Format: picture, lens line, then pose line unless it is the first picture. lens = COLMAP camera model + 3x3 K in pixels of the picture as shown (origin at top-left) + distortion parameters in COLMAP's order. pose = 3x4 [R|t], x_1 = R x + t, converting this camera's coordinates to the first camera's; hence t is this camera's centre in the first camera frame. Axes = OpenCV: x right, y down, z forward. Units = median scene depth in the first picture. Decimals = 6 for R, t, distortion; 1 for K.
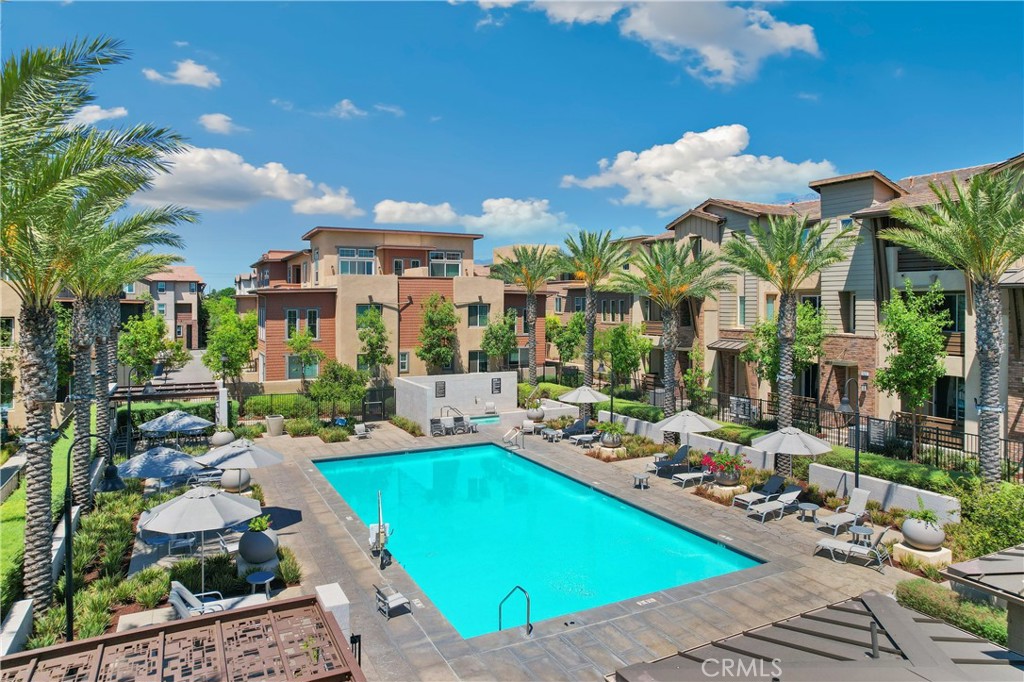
lens RADIAL K [[662.4, 0, 517.0], [0, 662.4, 358.2], [0, 0, 1]] dist [-0.035774, 0.001073]
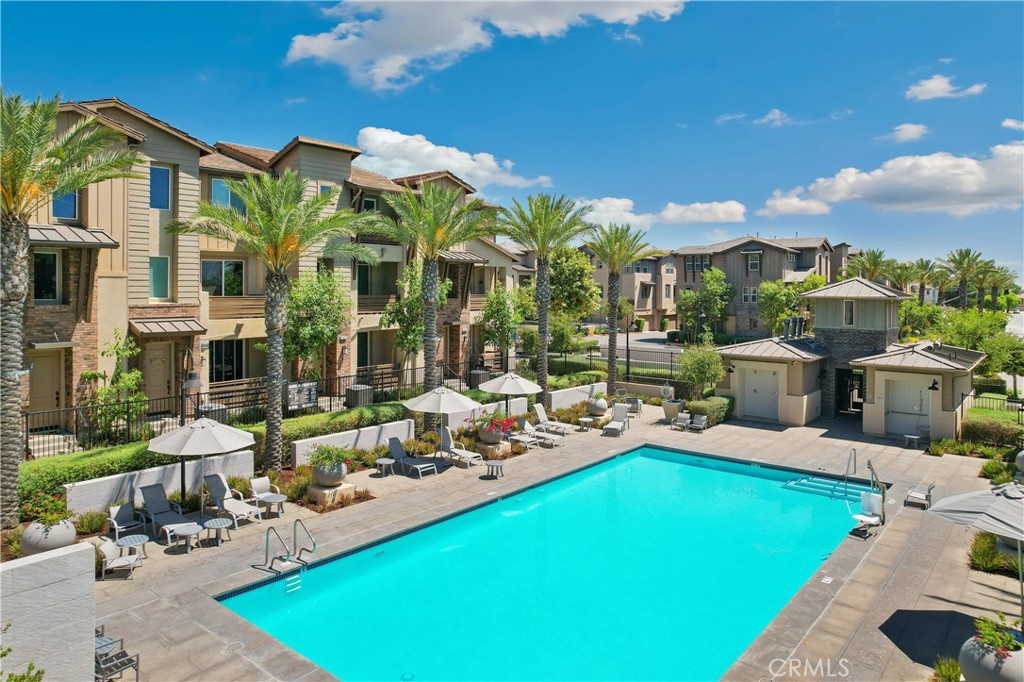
lens RADIAL K [[654.2, 0, 512.0], [0, 654.2, 341.0], [0, 0, 1]] dist [0.048306, 0.000539]
pose [[-0.407877, -0.078950, 0.909617, -0.719098], [0.047919, 0.993031, 0.107676, -0.093859], [-0.911779, 0.087506, -0.401251, 1.530294]]
